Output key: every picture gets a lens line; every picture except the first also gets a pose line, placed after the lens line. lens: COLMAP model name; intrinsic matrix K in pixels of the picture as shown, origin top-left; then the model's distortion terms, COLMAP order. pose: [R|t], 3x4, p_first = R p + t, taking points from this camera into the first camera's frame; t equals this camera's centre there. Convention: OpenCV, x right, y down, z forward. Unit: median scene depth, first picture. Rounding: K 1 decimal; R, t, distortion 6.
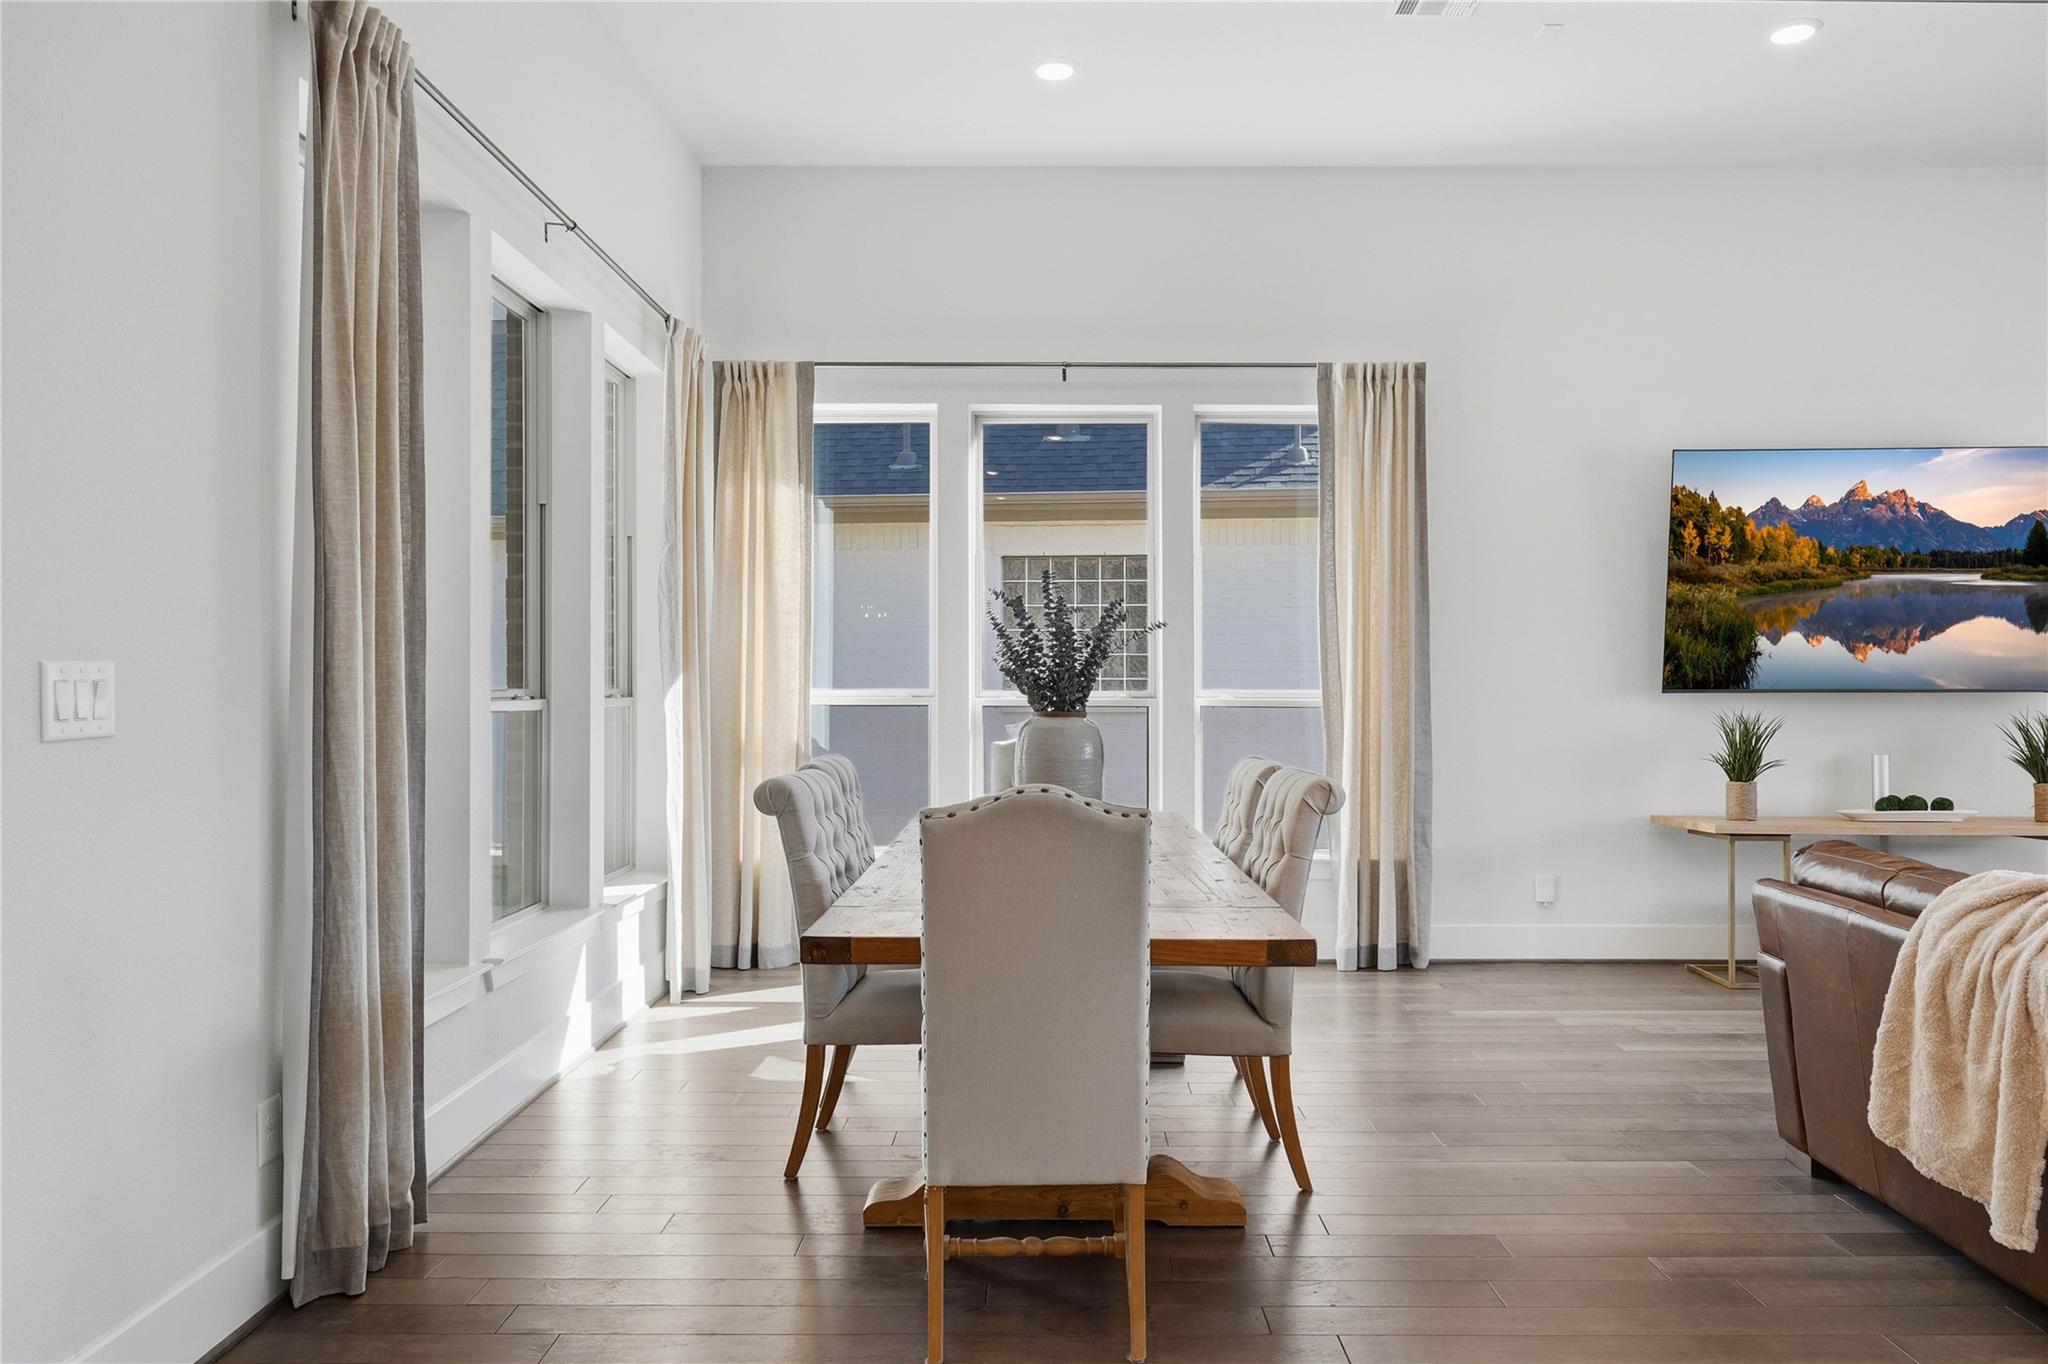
lens RADIAL K [[1460.6, 0, 1024.0], [0, 1460.6, 682.0], [0, 0, 1]] dist [-0.009788, 0.004714]
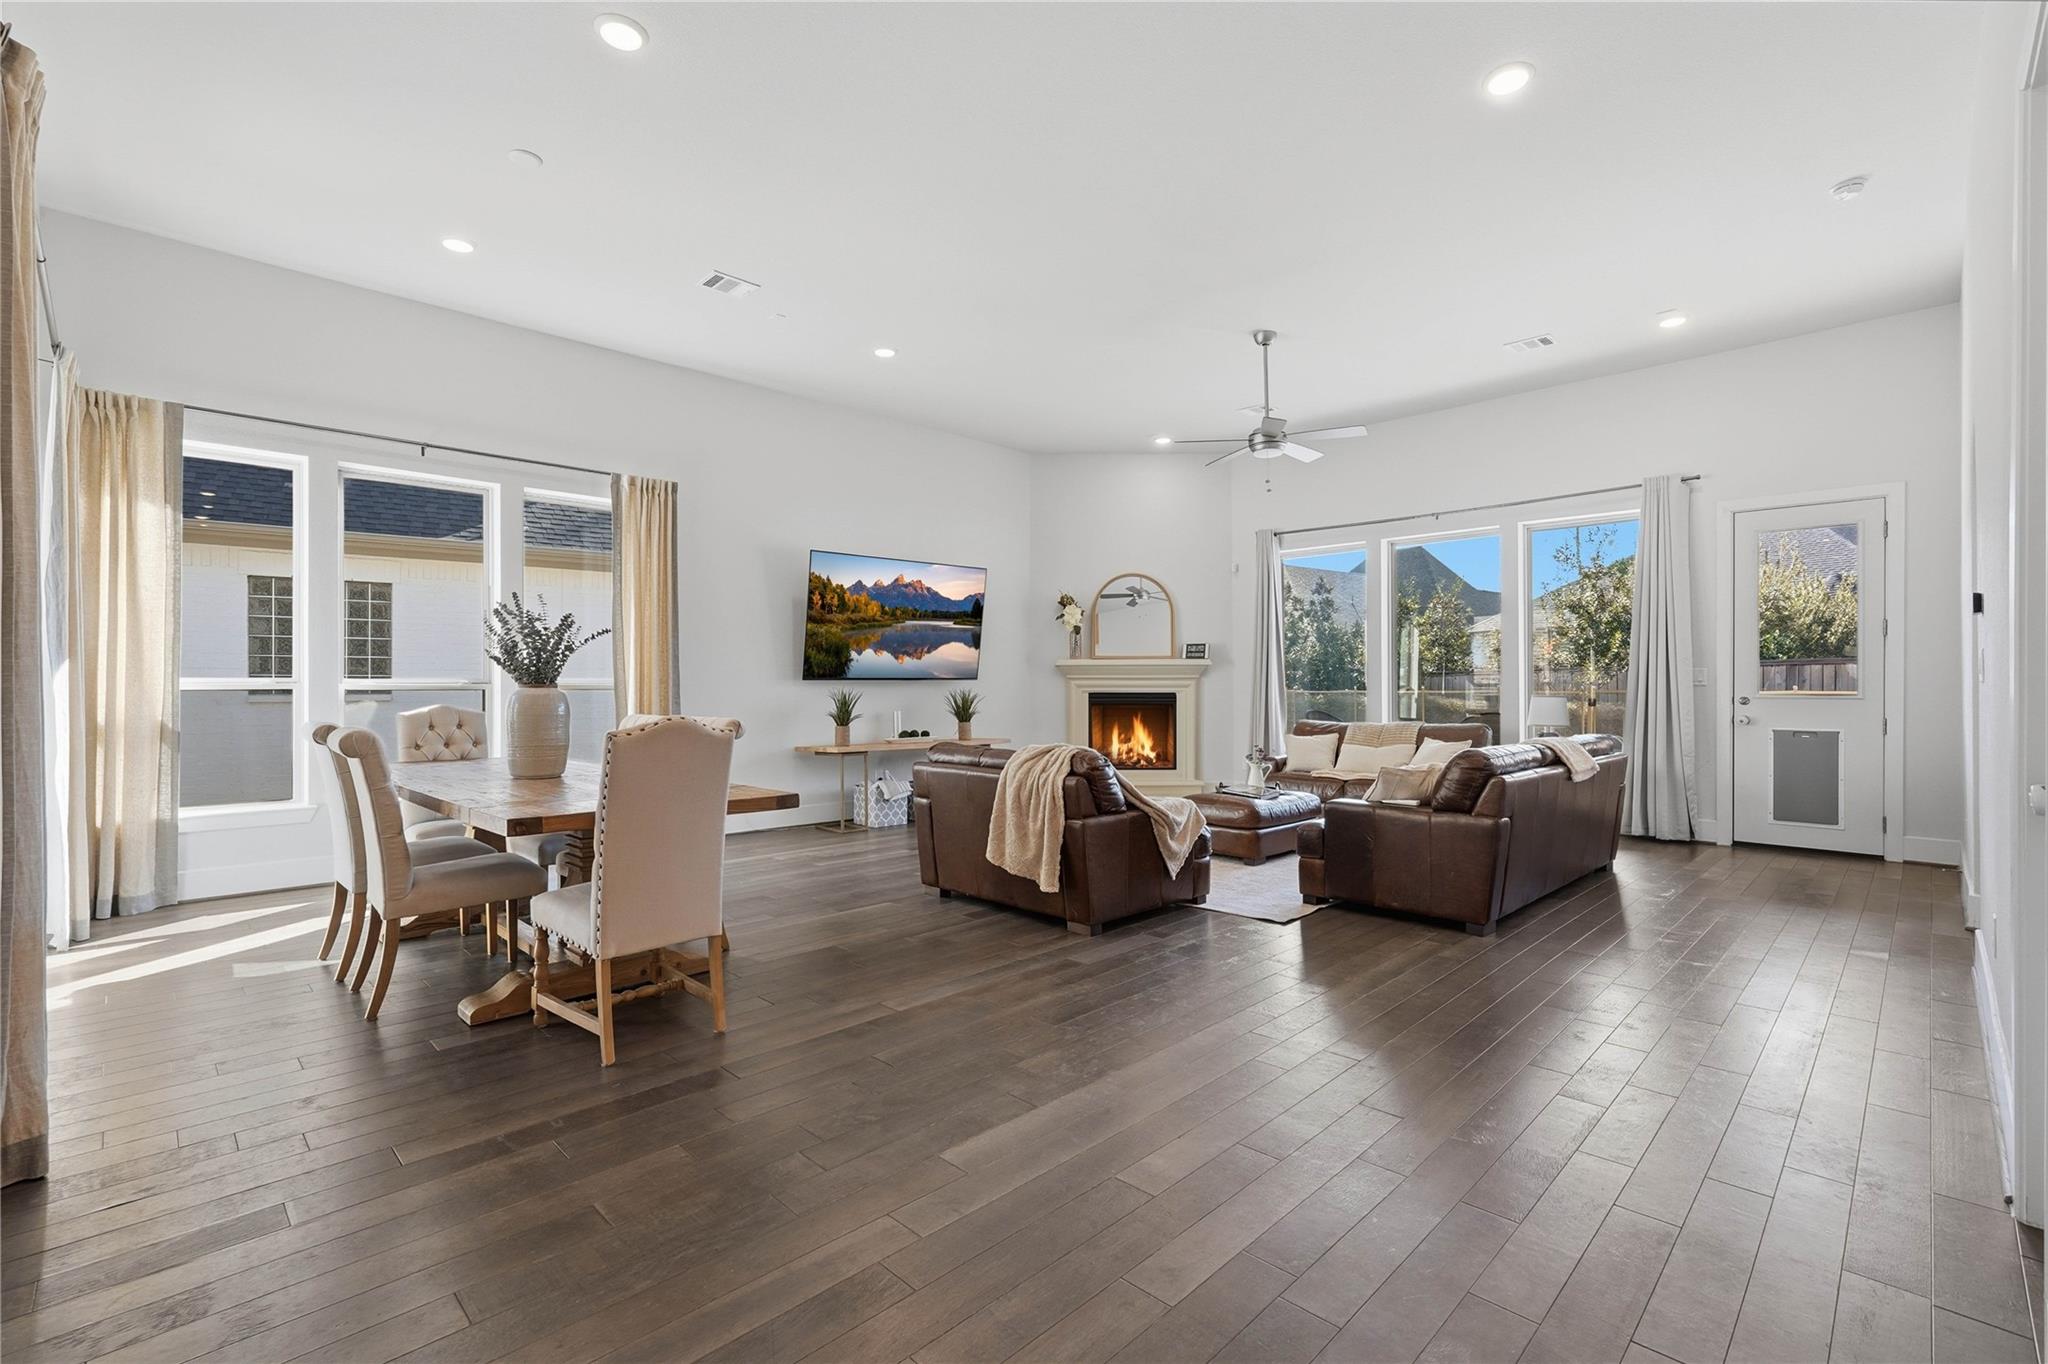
lens RADIAL K [[931.8, 0, 1024.0], [0, 931.8, 682.0], [0, 0, 1]] dist [0.033409, 0.000303]
pose [[0.718244, -0.001847, 0.695789, -0.199405], [0.003552, 0.999993, -0.001012, 0.013080], [-0.695783, 0.003199, 0.718245, -0.049926]]
